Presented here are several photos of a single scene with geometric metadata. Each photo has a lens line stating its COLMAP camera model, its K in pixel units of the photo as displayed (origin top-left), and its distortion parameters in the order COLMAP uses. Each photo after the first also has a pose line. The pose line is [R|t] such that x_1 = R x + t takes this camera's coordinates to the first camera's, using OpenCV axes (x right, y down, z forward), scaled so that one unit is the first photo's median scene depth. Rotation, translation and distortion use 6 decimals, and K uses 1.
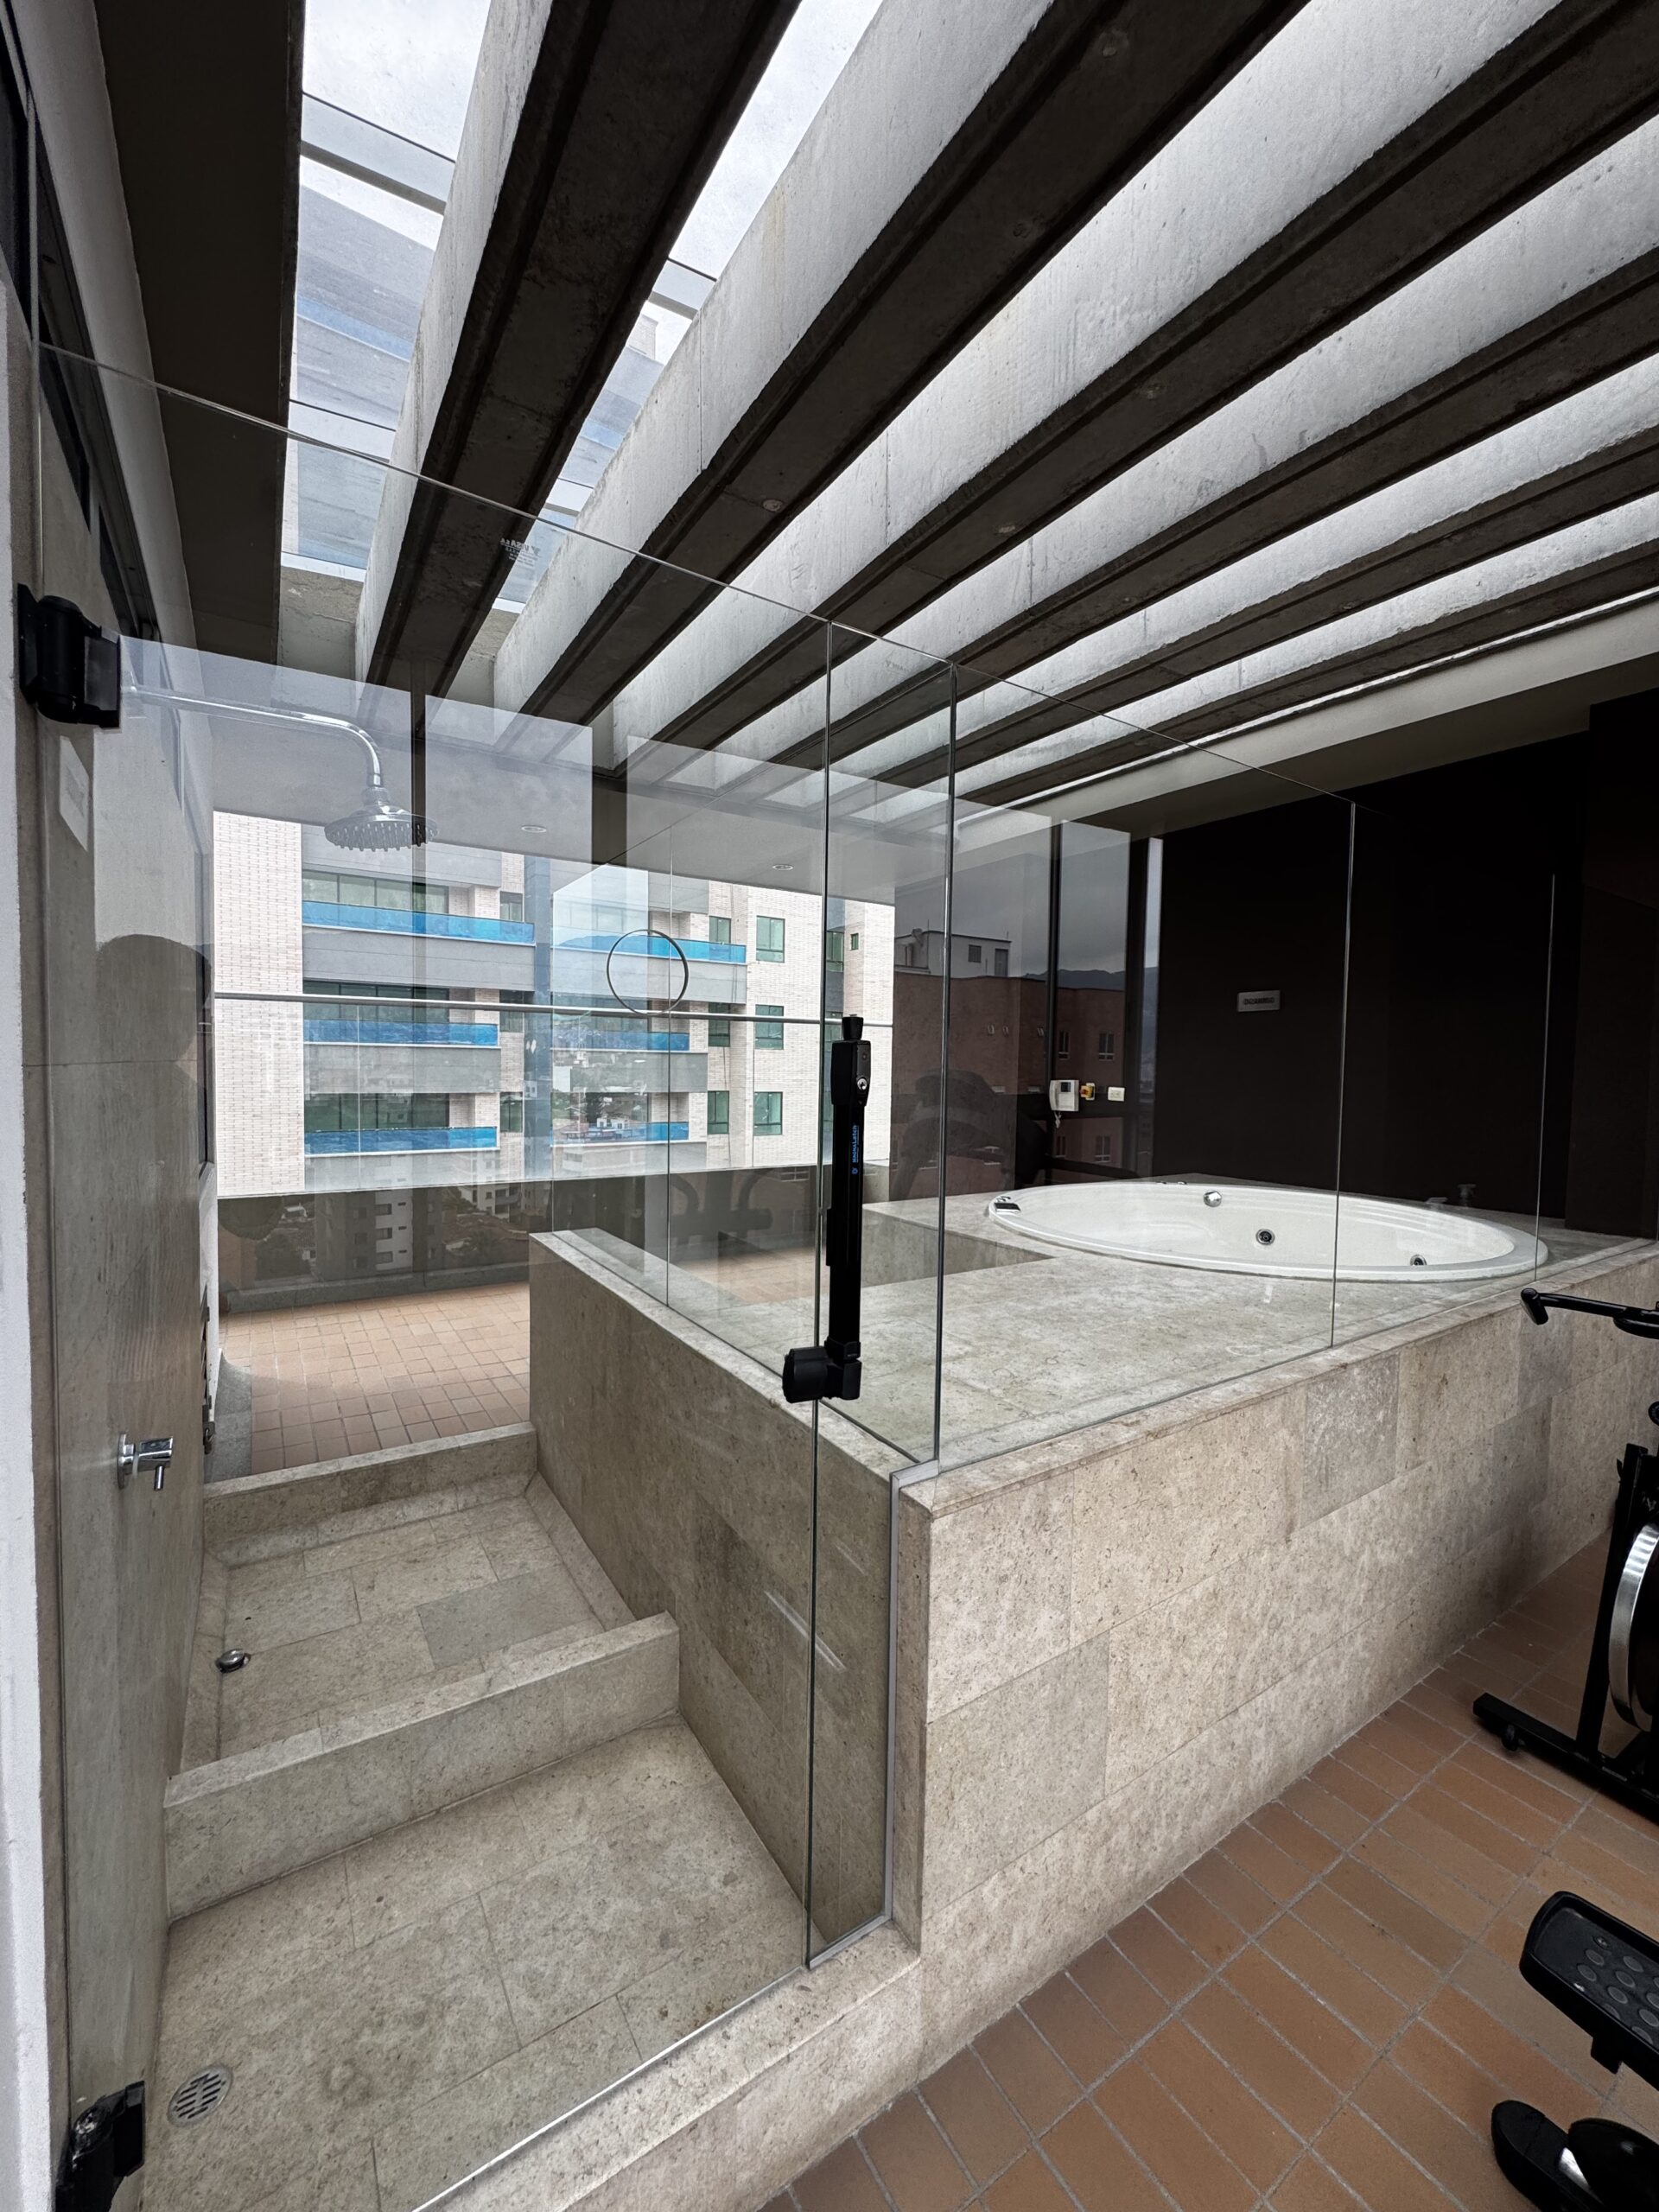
lens RADIAL K [[886.7, 0, 831.6], [0, 886.7, 1104.9], [0, 0, 1]] dist [-0.002286, 0.000540]
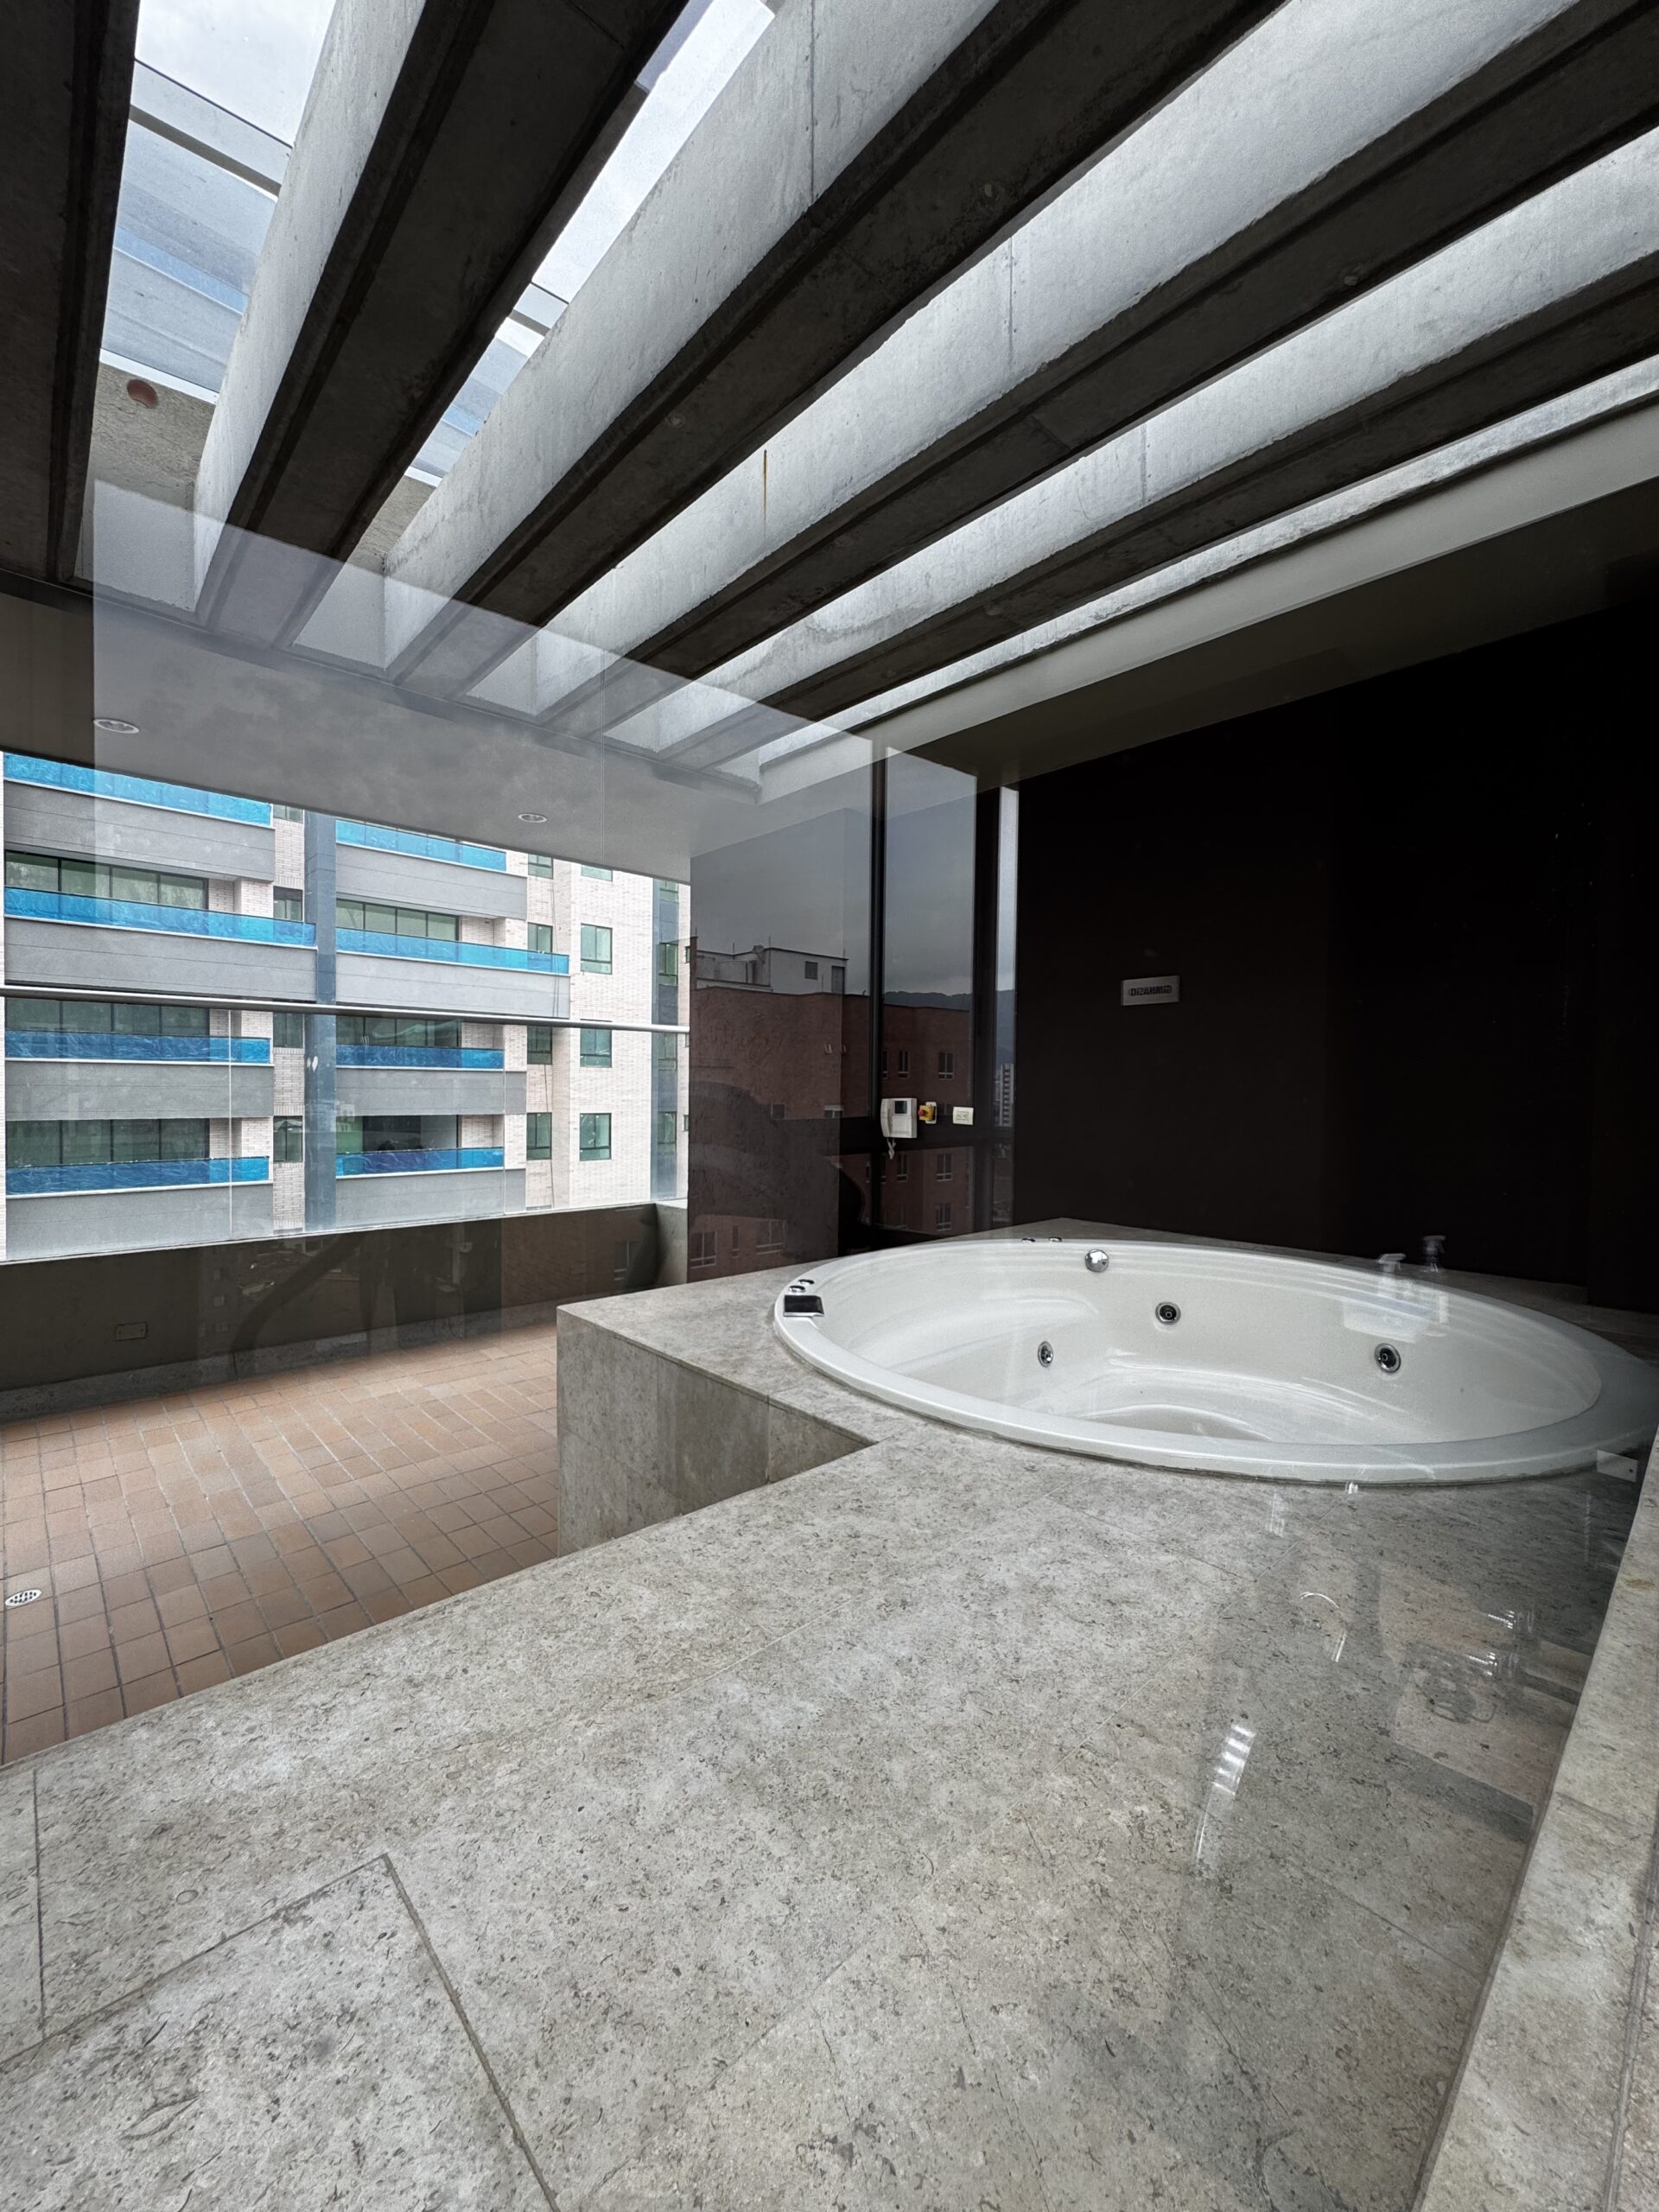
lens RADIAL K [[880.9, 0, 829.5], [0, 880.9, 1106.0], [0, 0, 1]] dist [-0.002101, -0.000377]
pose [[0.985638, -0.008049, 0.168677, 0.113832], [0.011500, 0.999744, -0.019492, -0.010911], [-0.168477, 0.021151, 0.985479, 0.391100]]
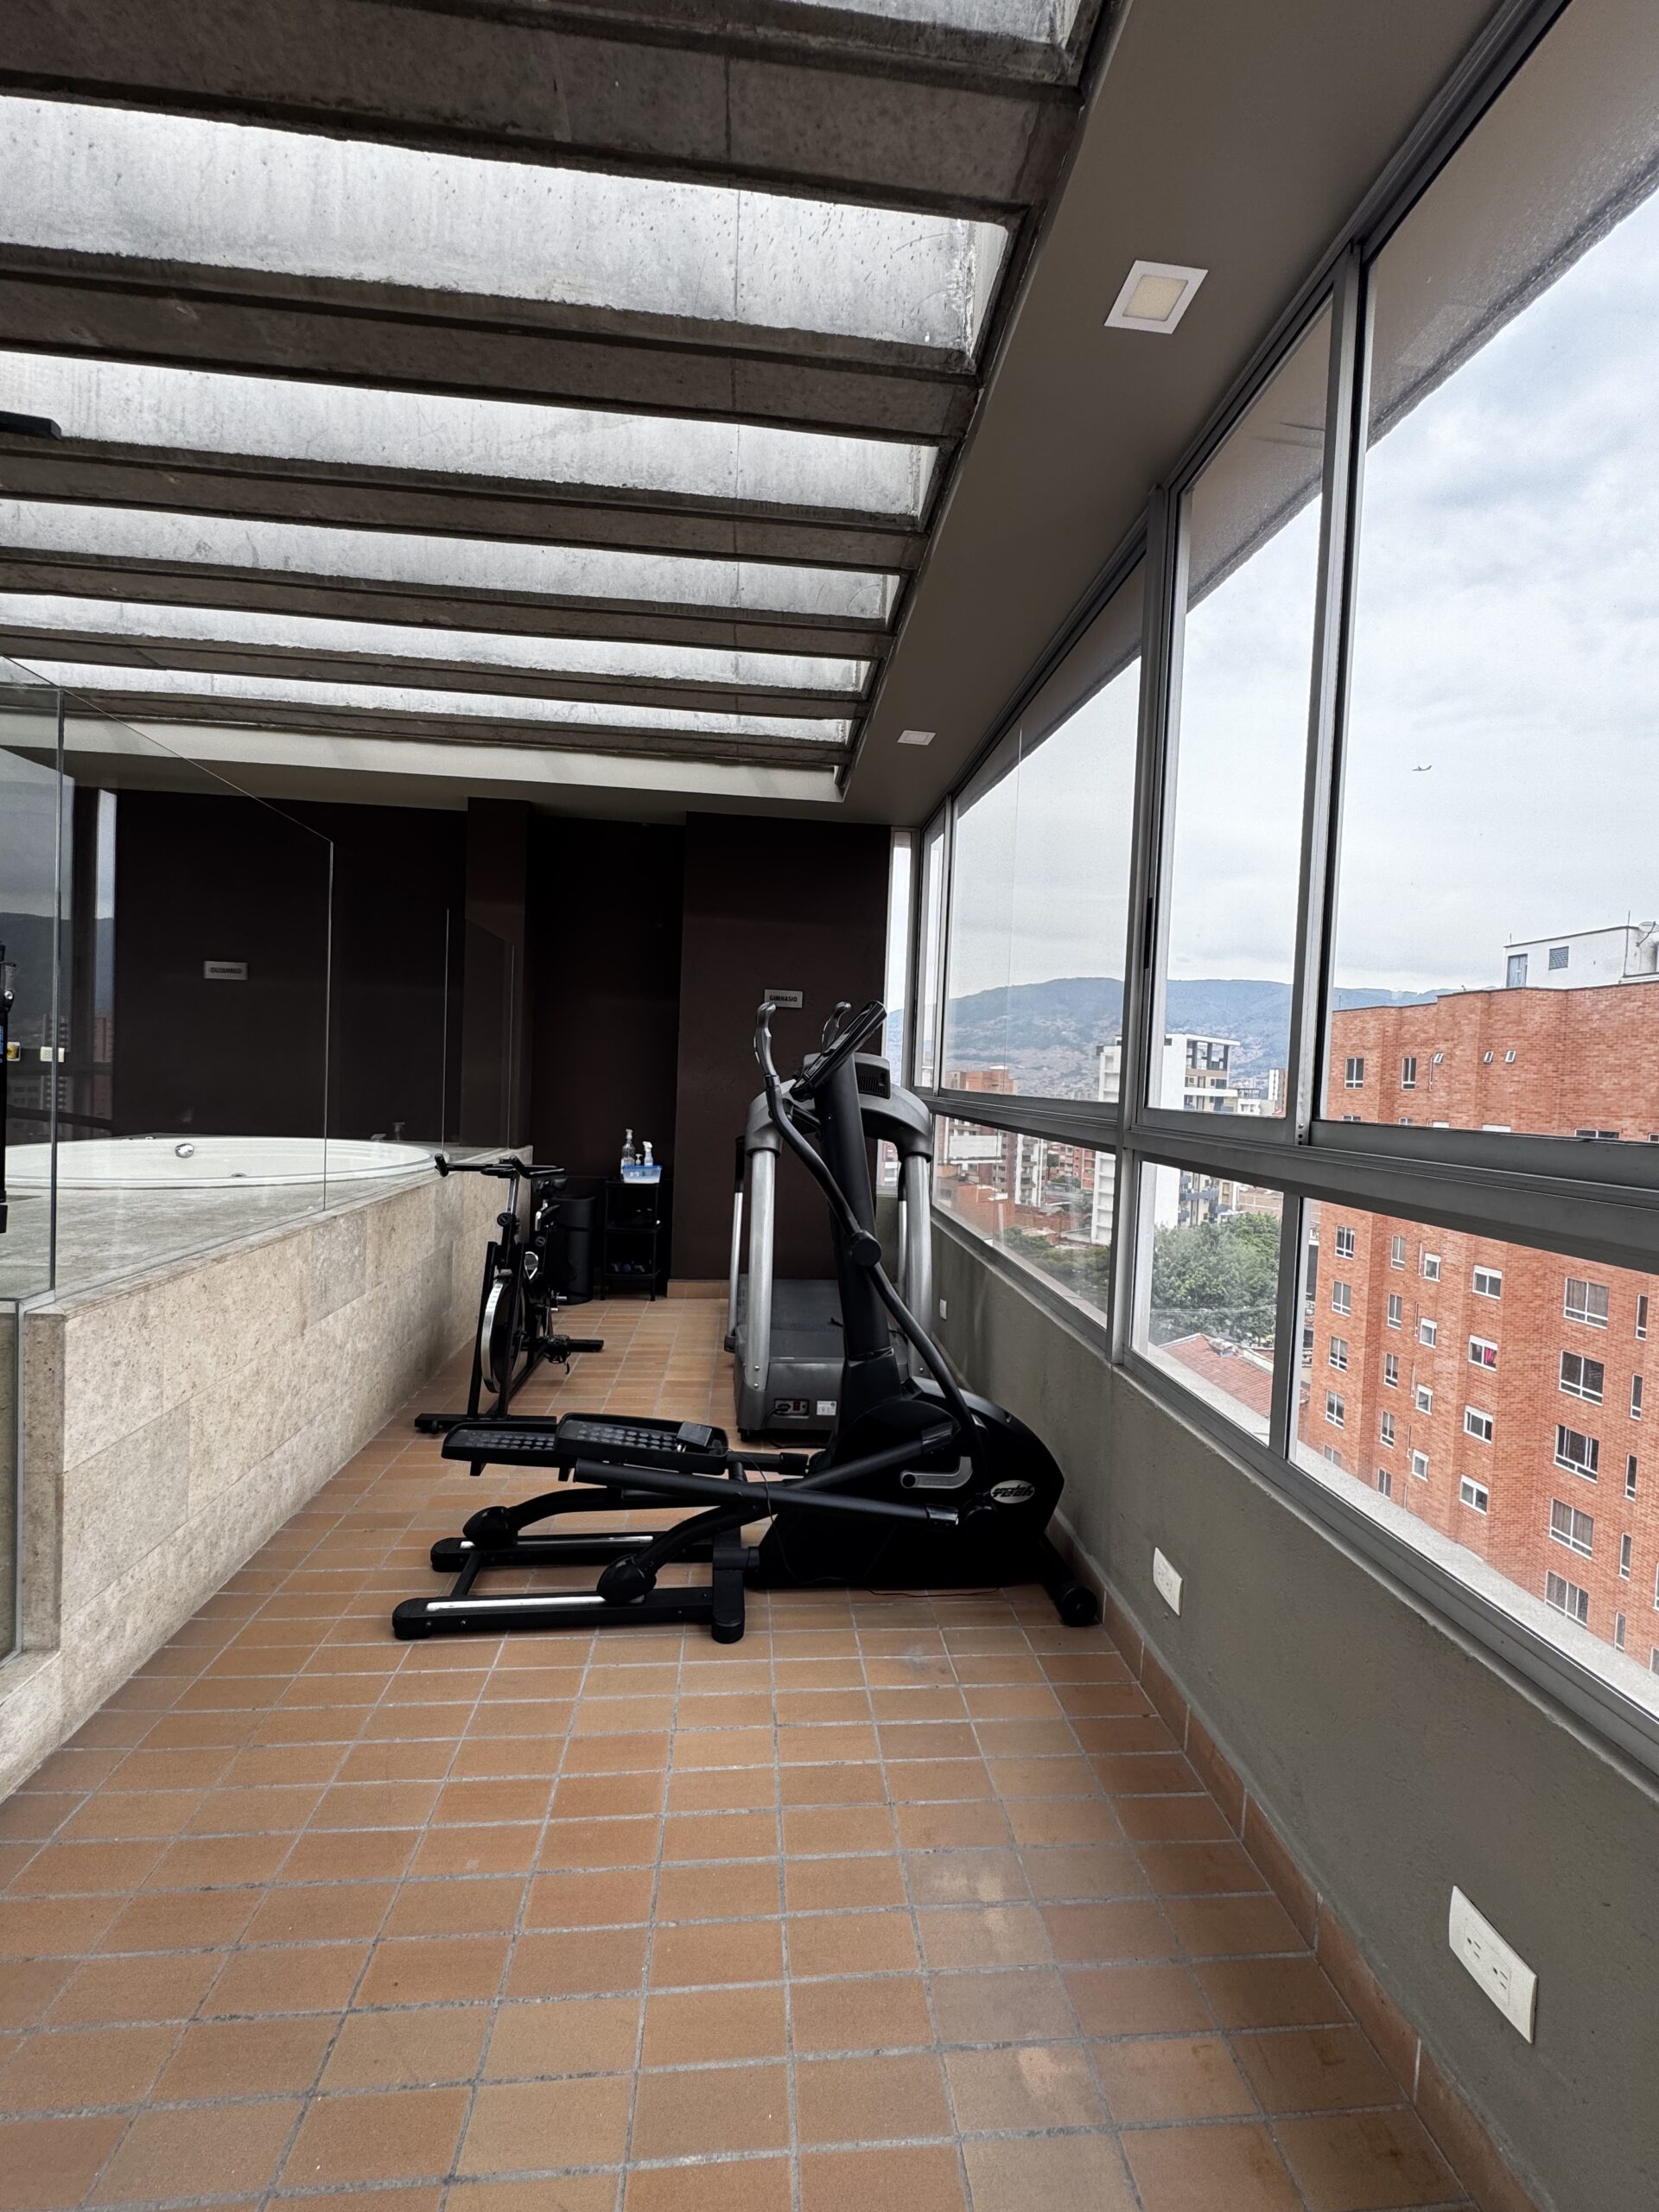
lens RADIAL K [[880.9, 0, 829.5], [0, 880.9, 1106.0], [0, 0, 1]] dist [-0.002101, -0.000377]
pose [[0.466740, -0.026194, 0.884007, -0.172966], [0.007047, 0.999640, 0.025899, 0.036204], [-0.884367, -0.005858, 0.466756, -0.220686]]
